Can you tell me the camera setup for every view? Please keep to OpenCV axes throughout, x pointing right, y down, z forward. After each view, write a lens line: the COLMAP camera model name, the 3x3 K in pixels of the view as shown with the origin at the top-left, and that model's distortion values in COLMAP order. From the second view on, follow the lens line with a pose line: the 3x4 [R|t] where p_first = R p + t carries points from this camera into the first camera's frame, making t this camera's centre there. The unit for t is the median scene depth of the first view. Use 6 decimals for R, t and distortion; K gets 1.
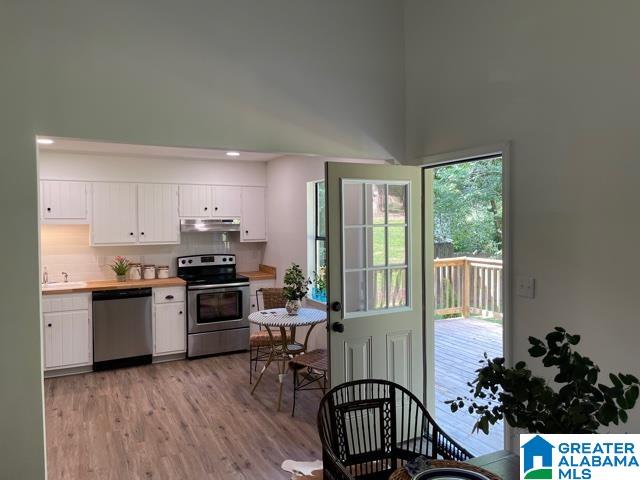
lens RADIAL K [[479.3, 0, 323.2], [0, 479.3, 237.0], [0, 0, 1]] dist [0.075109, -0.081378]
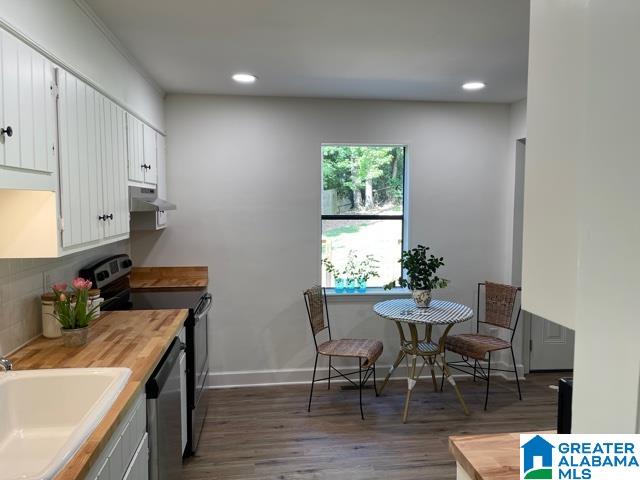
lens RADIAL K [[479.3, 0, 321.6], [0, 479.3, 236.4], [0, 0, 1]] dist [0.075109, -0.081378]
pose [[0.312625, -0.053976, 0.948342, -0.882741], [0.006699, 0.998485, 0.054622, -0.011594], [-0.949853, -0.010723, 0.312513, 0.873756]]
